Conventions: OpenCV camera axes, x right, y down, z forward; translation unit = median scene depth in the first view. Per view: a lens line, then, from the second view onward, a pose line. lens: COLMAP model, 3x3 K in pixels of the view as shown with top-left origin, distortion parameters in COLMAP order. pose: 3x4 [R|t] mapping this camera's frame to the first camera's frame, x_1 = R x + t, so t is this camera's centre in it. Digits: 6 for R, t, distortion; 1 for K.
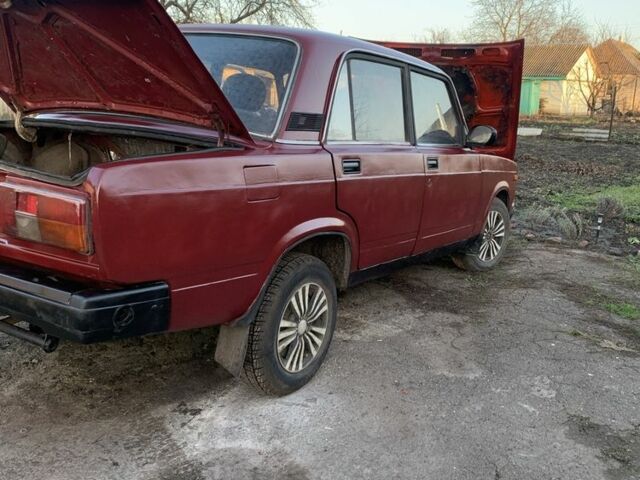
lens RADIAL K [[657.0, 0, 320.0], [0, 657.0, 240.0], [0, 0, 1]] dist [0.022973, -0.121044]
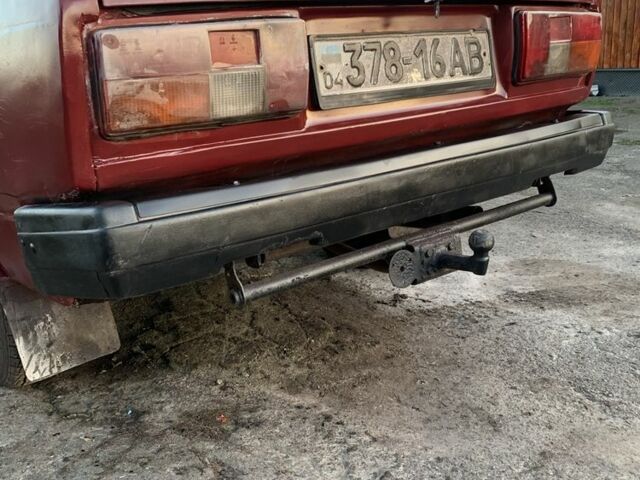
lens RADIAL K [[657.0, 0, 320.0], [0, 657.0, 240.0], [0, 0, 1]] dist [0.022973, -0.121044]
pose [[0.309766, -0.329236, 0.891992, -1.034196], [0.278237, 0.928457, 0.246071, -0.072425], [-0.909192, 0.171961, 0.379210, 0.744098]]
